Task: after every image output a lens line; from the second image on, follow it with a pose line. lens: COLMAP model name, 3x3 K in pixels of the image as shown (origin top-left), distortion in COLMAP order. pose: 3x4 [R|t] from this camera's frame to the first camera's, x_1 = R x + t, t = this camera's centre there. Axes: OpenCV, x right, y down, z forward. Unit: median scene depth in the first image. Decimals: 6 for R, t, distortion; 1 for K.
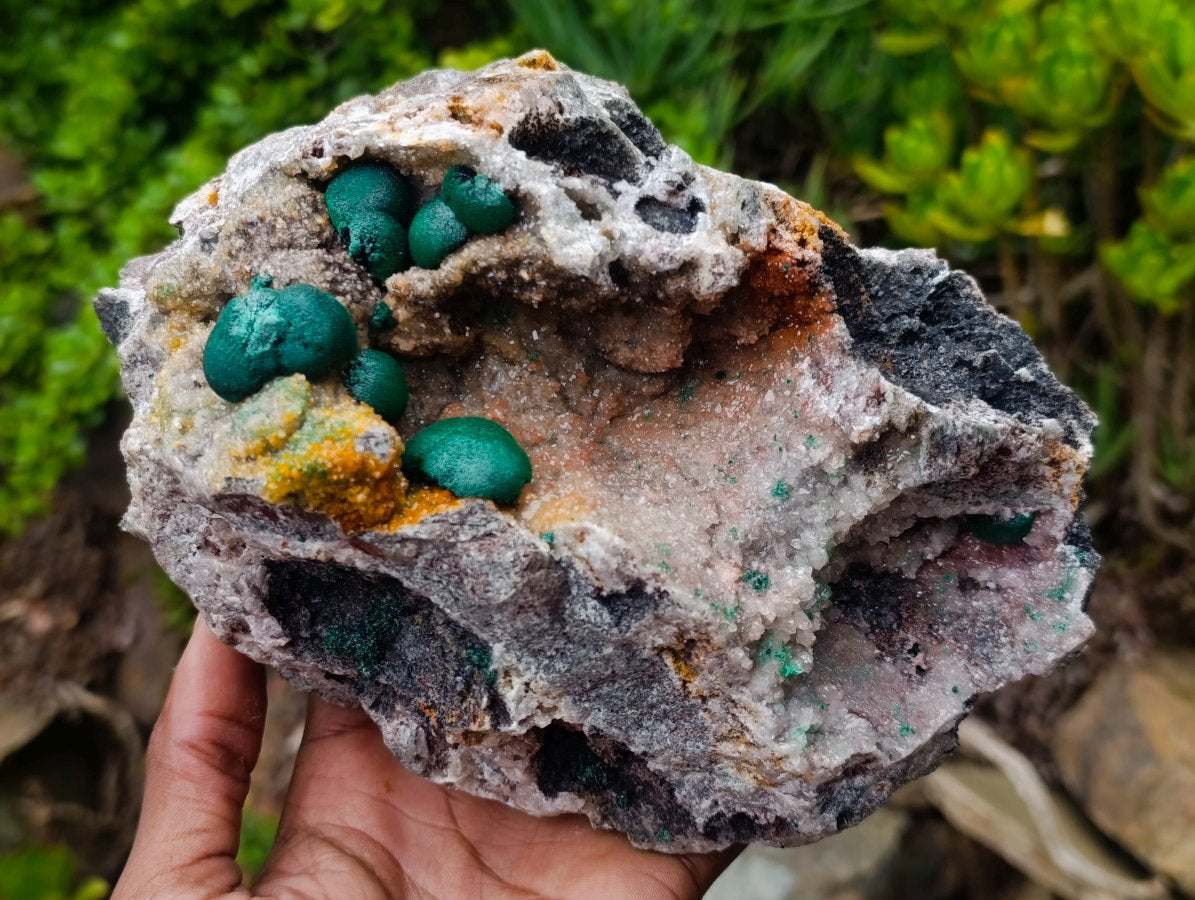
lens RADIAL K [[1699.3, 0, 588.7], [0, 1699.3, 444.3], [0, 0, 1]] dist [0.142616, 0.000000]
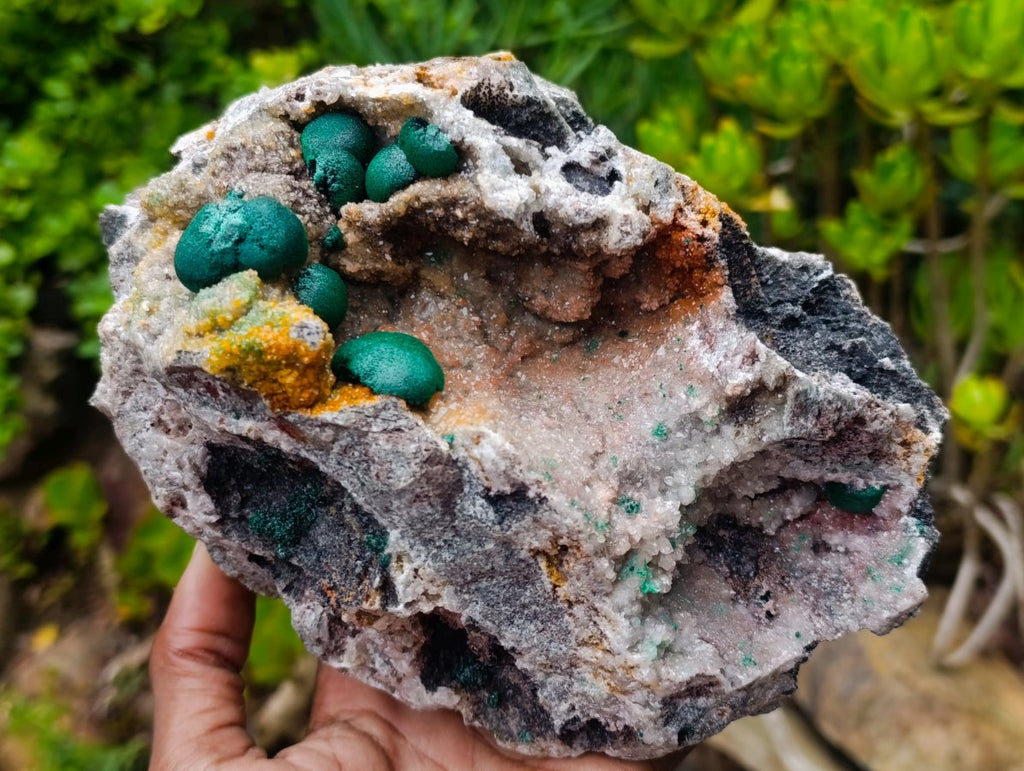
lens RADIAL K [[1456.2, 0, 521.5], [0, 1456.2, 375.3], [0, 0, 1]] dist [0.142616, 0.000000]
pose [[0.992089, 0.120212, -0.036184, 0.052257], [-0.123163, 0.987822, -0.095073, 0.095665], [0.024314, 0.098777, 0.994813, 0.024651]]
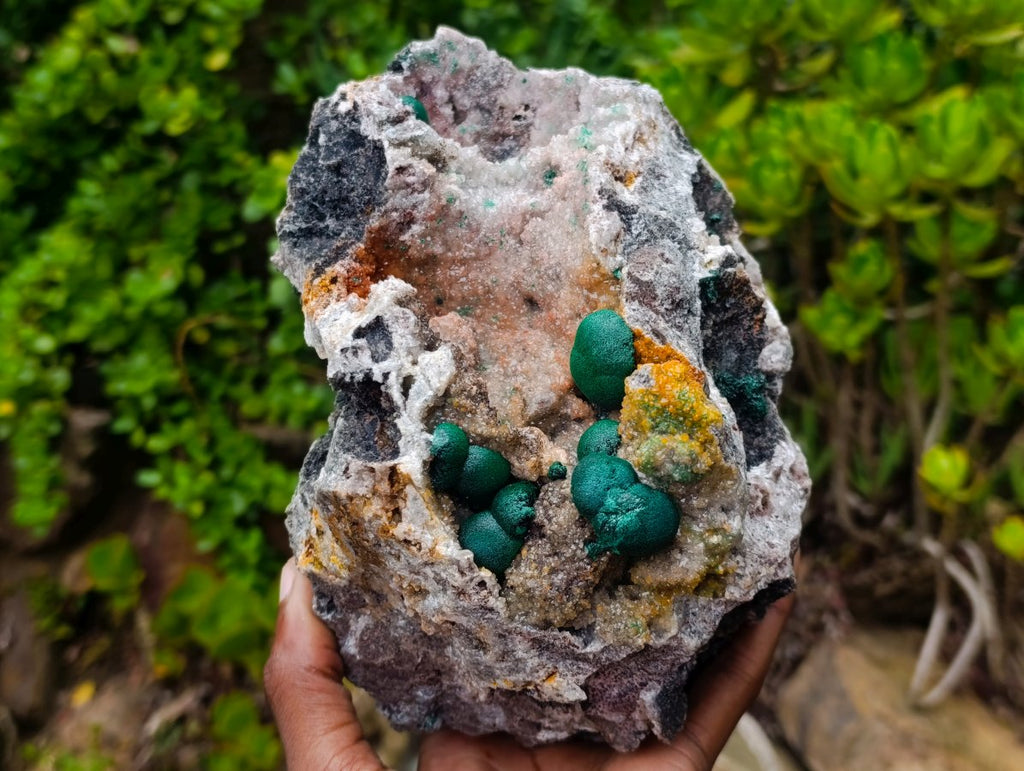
lens RADIAL K [[1456.2, 0, 526.6], [0, 1456.2, 389.4], [0, 0, 1]] dist [0.142616, 0.000000]
pose [[-0.584019, -0.761219, 0.281900, -0.381744], [0.807502, -0.509368, 0.297464, -0.402796], [-0.082844, 0.401360, 0.912166, -0.068381]]
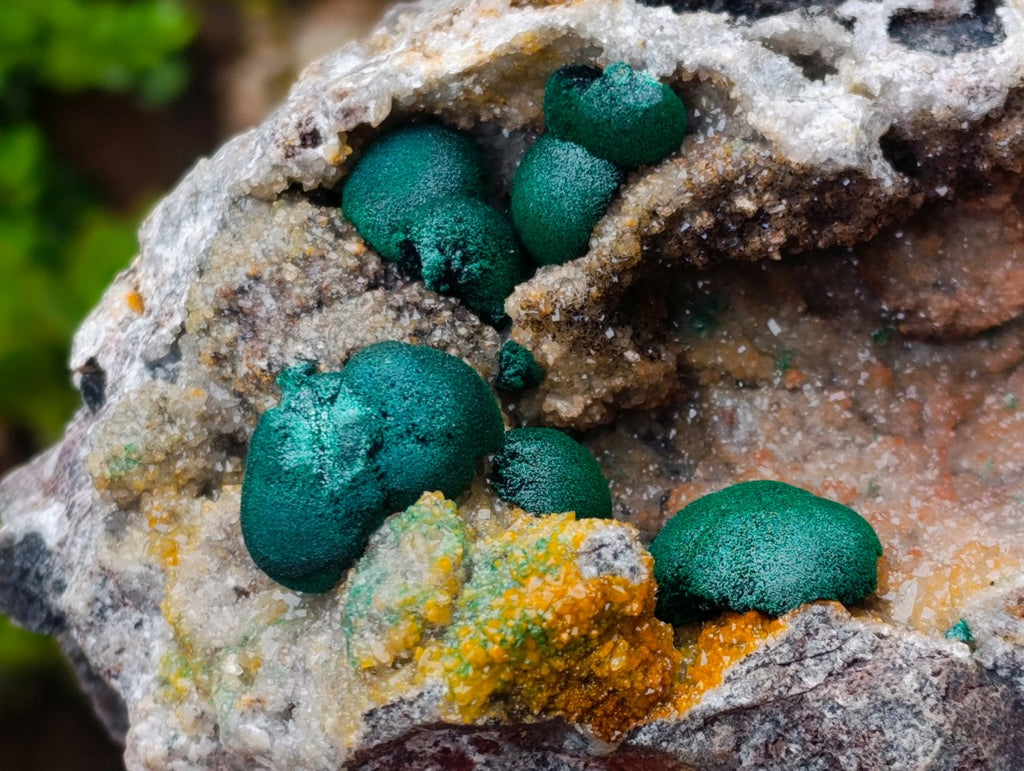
lens RADIAL K [[2966.6, 0, 518.0], [0, 2966.6, 375.7], [0, 0, 1]] dist [0.151956, 0.000000]
pose [[0.946026, -0.321667, 0.039570, -0.159956], [0.323798, 0.932906, -0.157609, 0.078975], [0.013782, 0.161915, 0.986709, 0.052129]]
